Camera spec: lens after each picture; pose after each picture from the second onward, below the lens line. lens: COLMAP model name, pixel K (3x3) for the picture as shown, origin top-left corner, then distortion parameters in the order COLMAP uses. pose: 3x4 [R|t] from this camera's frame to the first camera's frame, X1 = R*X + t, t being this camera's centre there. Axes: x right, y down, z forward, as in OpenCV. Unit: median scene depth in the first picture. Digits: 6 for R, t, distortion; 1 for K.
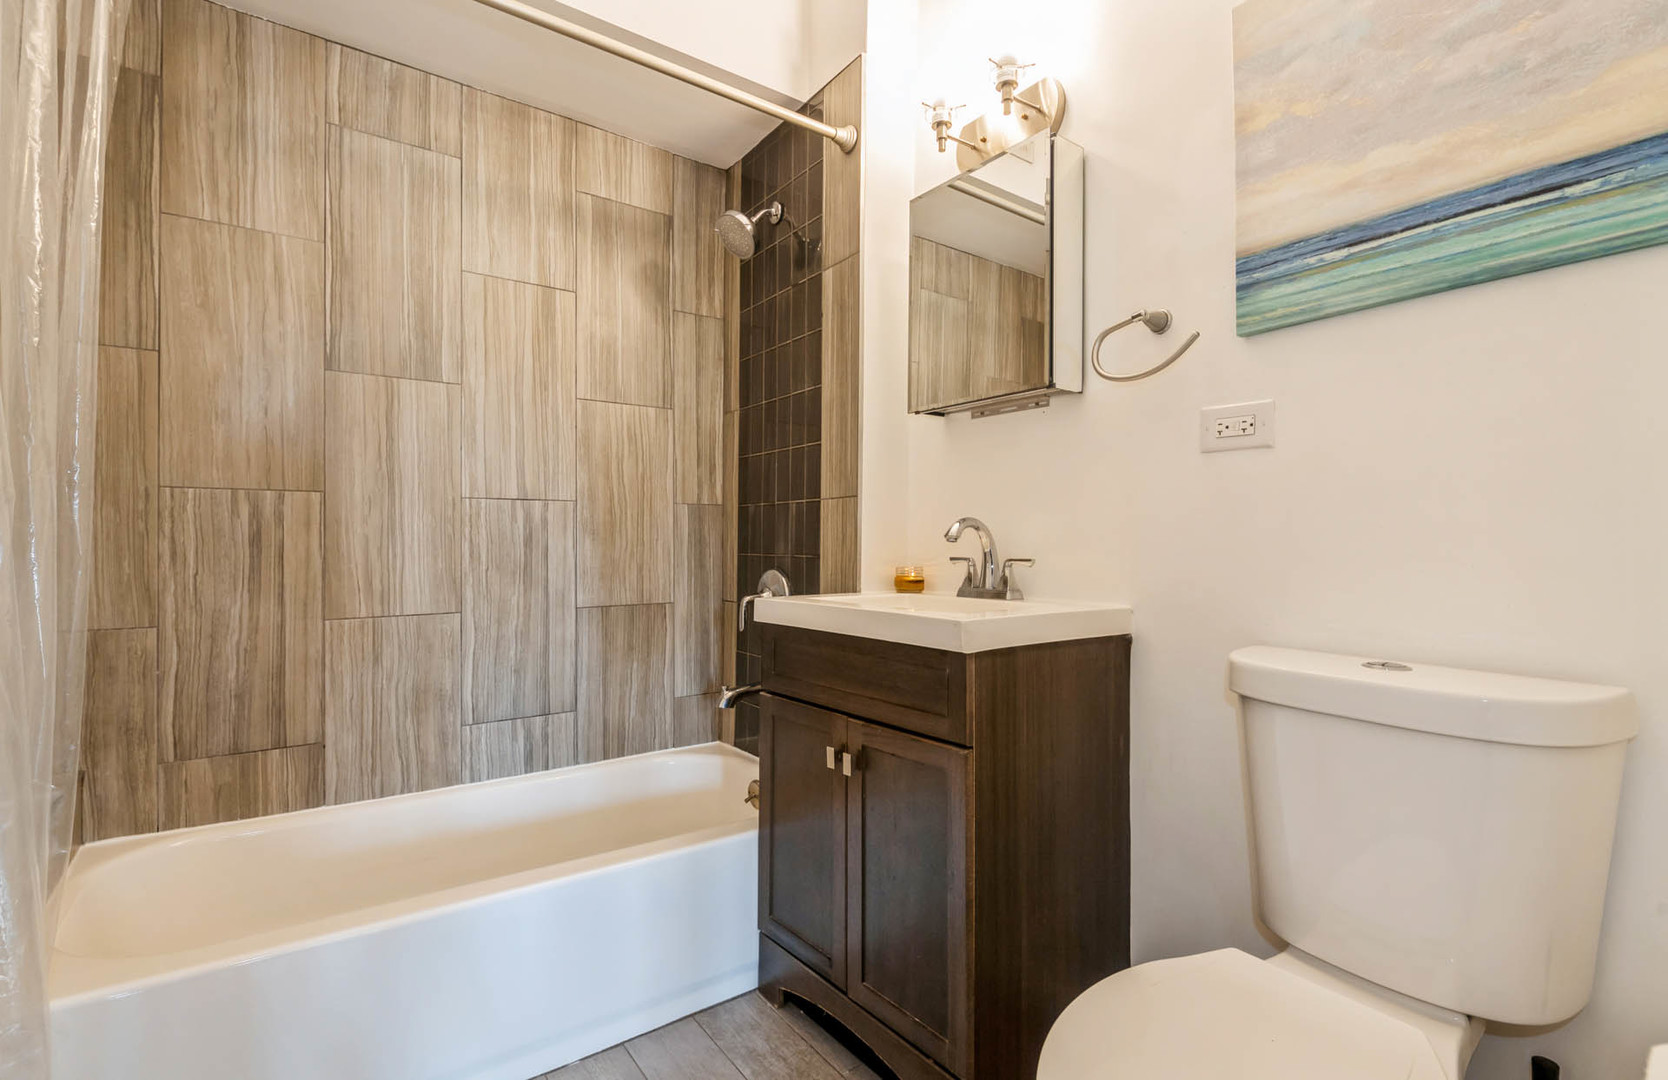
lens RADIAL K [[777.3, 0, 834.0], [0, 777.3, 540.0], [0, 0, 1]] dist [-0.000333, -0.000015]
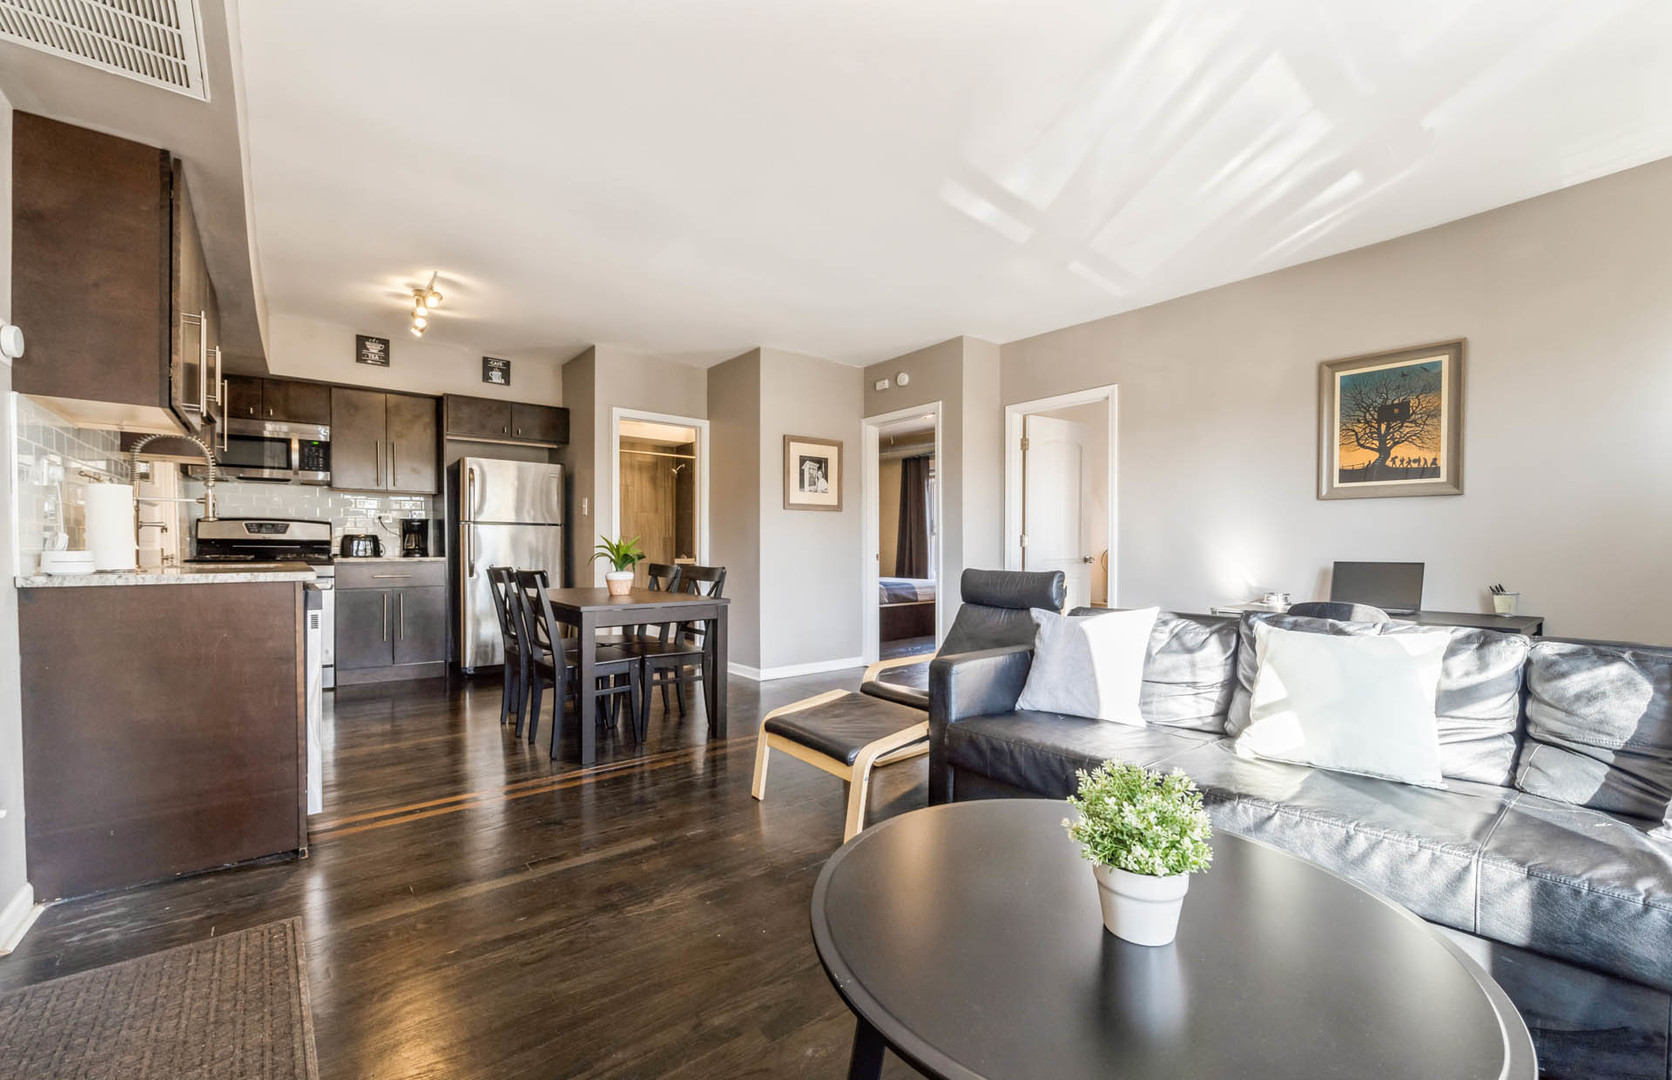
lens RADIAL K [[664.9, 0, 832.4], [0, 664.9, 561.5], [0, 0, 1]] dist [-0.003089, -0.000271]
pose [[0.998366, 0.002499, 0.057096, 0.494054], [-0.003994, 0.999652, 0.026084, -0.016518], [-0.057011, -0.026269, 0.998028, -2.472812]]
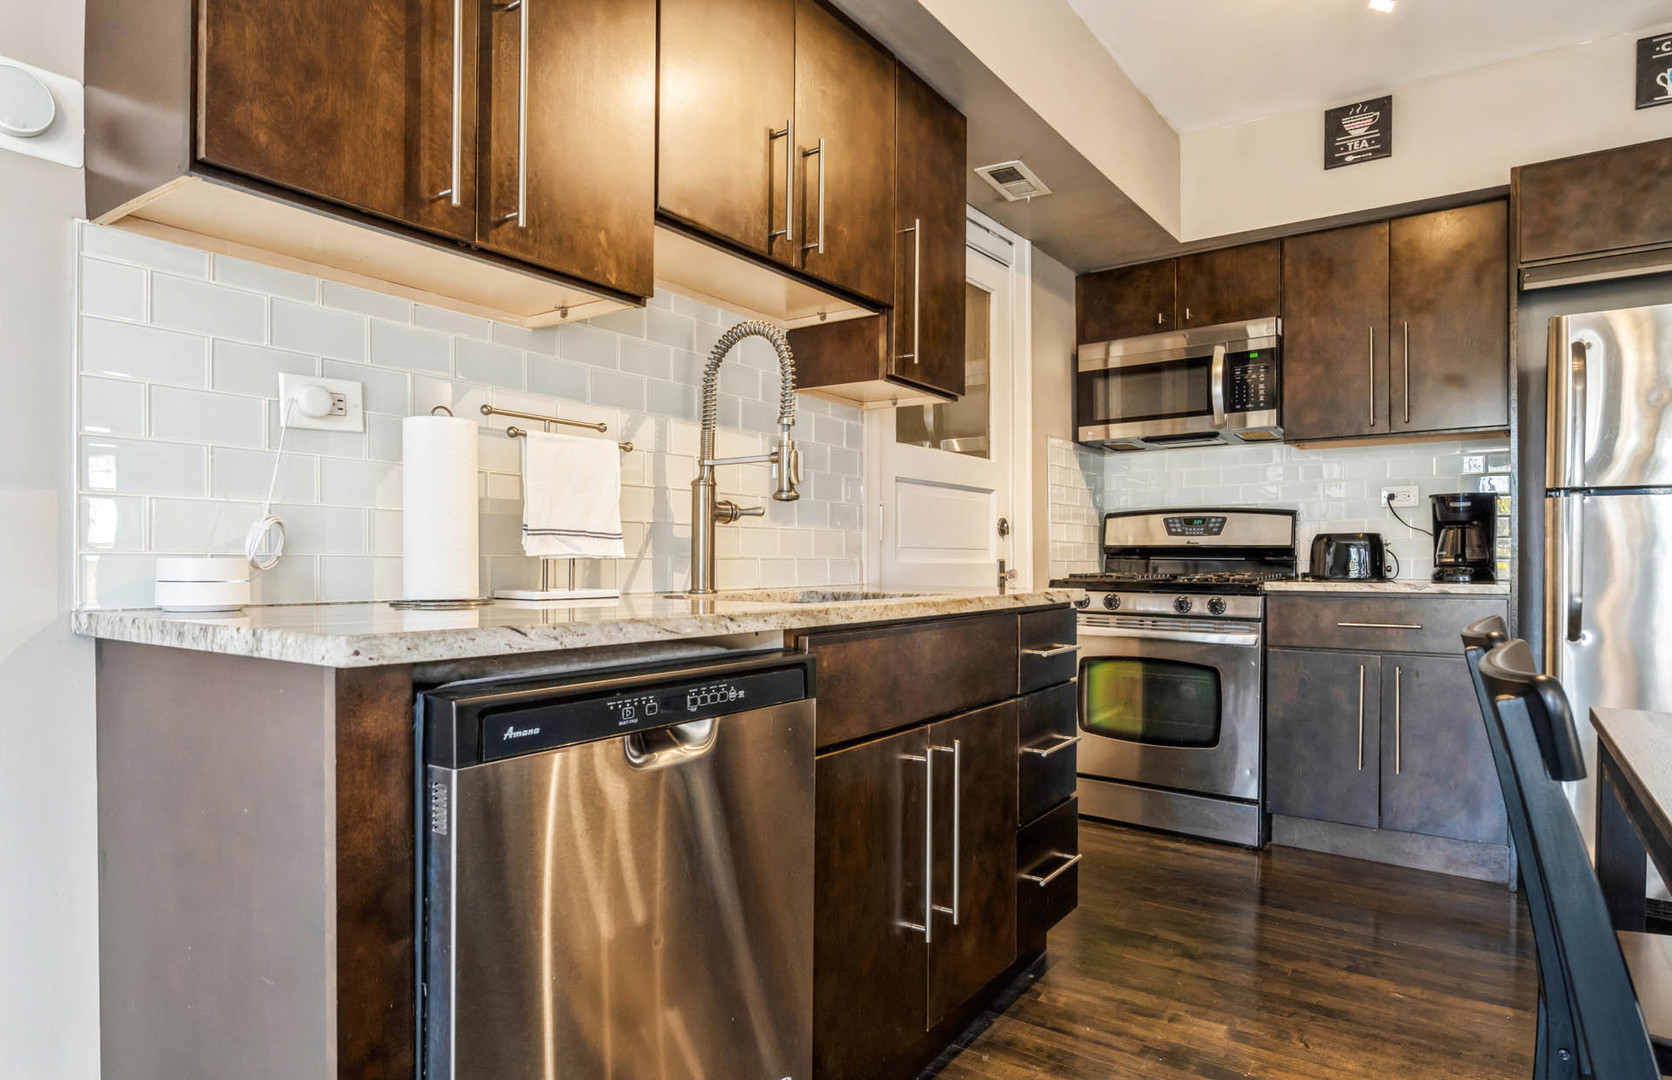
lens RADIAL K [[962.0, 0, 838.4], [0, 962.0, 564.7], [0, 0, 1]] dist [-0.001475, 0.000035]
pose [[0.327751, 0.005498, -0.944748, 0.240155], [0.001923, 0.999977, 0.006486, -0.003348], [0.944762, -0.003942, 0.327733, -1.454661]]
